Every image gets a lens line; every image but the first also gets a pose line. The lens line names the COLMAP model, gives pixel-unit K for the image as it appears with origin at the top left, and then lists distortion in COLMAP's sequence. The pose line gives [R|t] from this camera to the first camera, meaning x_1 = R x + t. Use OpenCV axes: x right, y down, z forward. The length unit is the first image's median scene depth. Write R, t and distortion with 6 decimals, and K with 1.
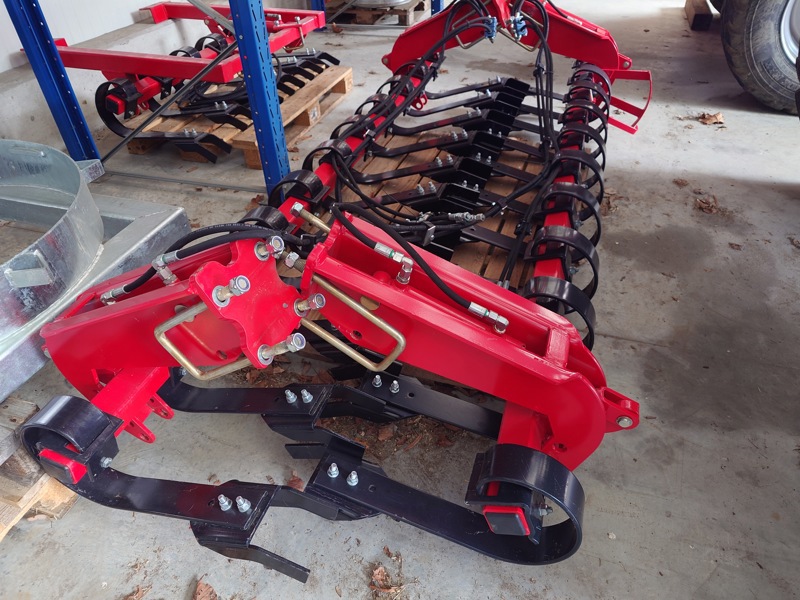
lens RADIAL K [[564.8, 0, 403.1], [0, 564.8, 301.4], [0, 0, 1]] dist [0.002871, -0.008248]
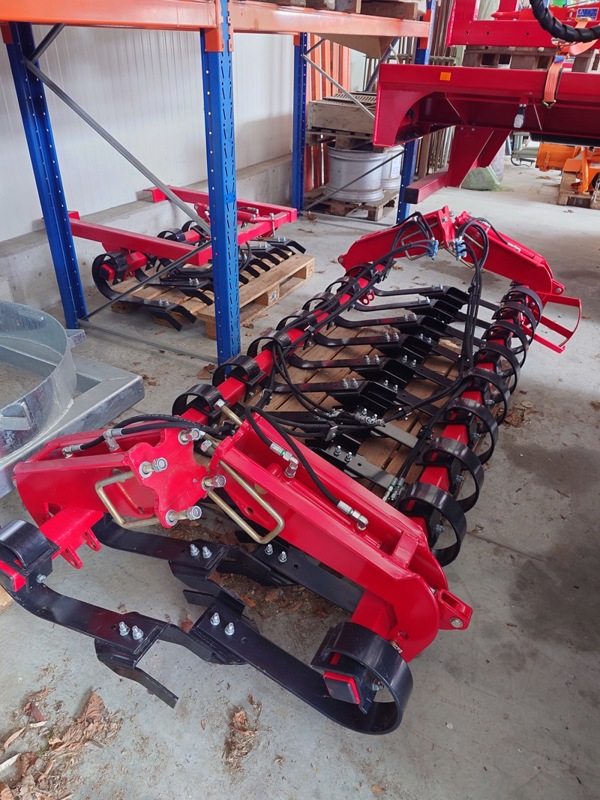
lens RADIAL K [[564.8, 0, 296.3], [0, 564.8, 397.1], [0, 0, 1]] dist [0.002871, -0.008248]
pose [[0.983337, 0.142047, -0.113447, 0.094046], [-0.153454, 0.983176, -0.099076, -0.060015], [0.097465, 0.114834, 0.988592, -0.186422]]
